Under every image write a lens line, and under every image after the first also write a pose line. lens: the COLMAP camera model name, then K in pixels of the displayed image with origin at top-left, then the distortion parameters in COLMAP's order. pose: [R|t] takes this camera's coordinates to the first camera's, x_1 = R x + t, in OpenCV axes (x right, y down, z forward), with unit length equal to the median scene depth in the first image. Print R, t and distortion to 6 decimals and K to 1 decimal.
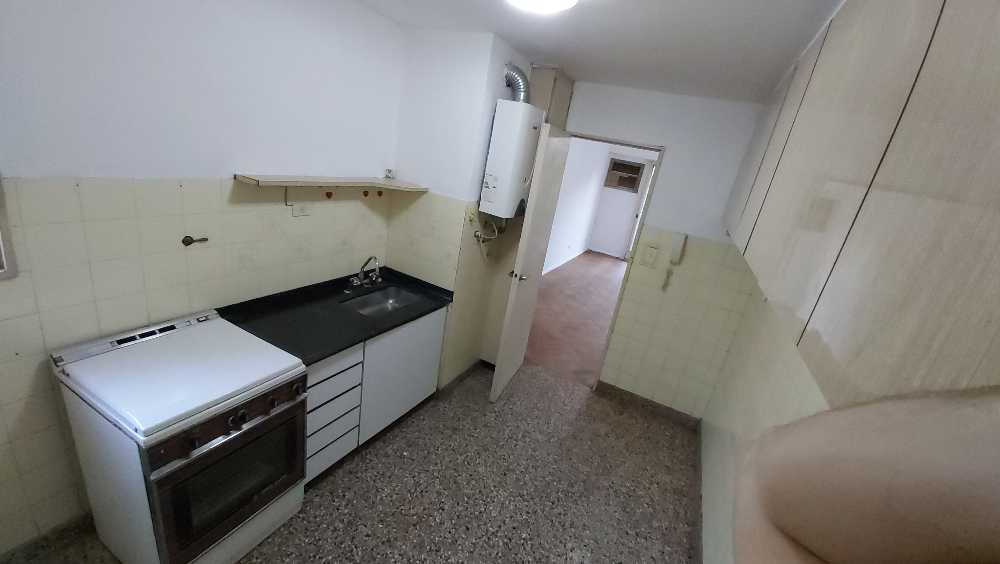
lens RADIAL K [[387.3, 0, 511.0], [0, 387.3, 278.3], [0, 0, 1]] dist [-0.001697, -0.000198]
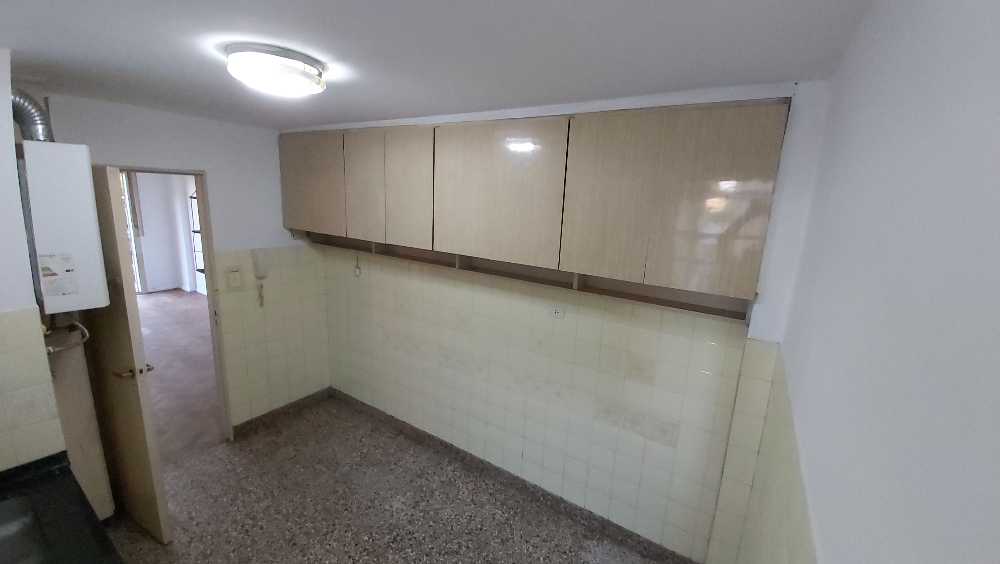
lens RADIAL K [[387.3, 0, 511.0], [0, 387.3, 278.3], [0, 0, 1]] dist [-0.001697, -0.000198]
pose [[0.127406, -0.369252, 0.920555, -0.532187], [0.287745, 0.901963, 0.321970, -0.209275], [-0.949195, 0.223864, 0.221166, 0.139109]]
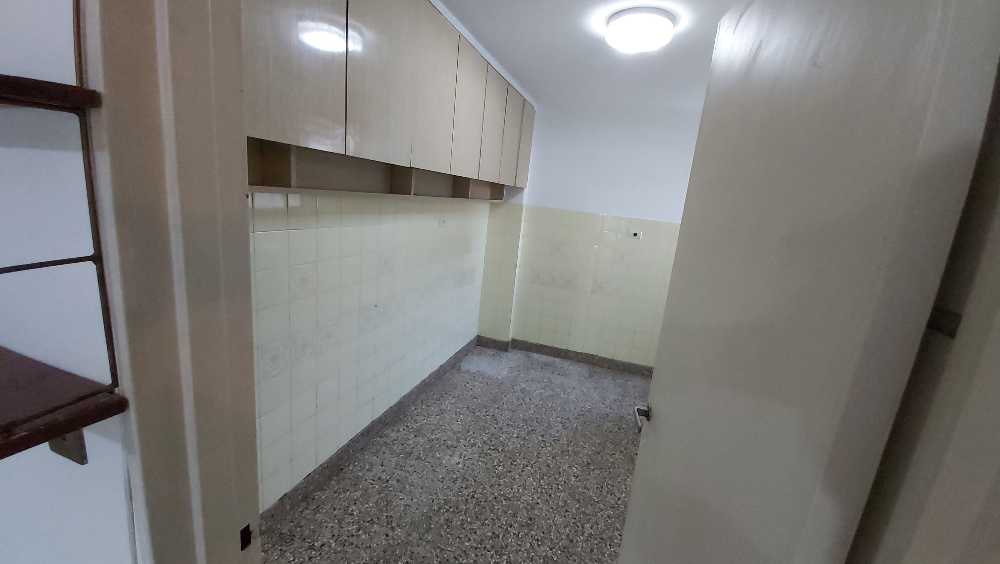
lens RADIAL K [[387.3, 0, 511.0], [0, 387.3, 278.3], [0, 0, 1]] dist [-0.001697, -0.000198]
pose [[-0.951127, -0.236846, -0.198146, 0.287646], [-0.303915, 0.831644, 0.464762, -0.273806], [0.054710, 0.502267, -0.862980, 1.349583]]
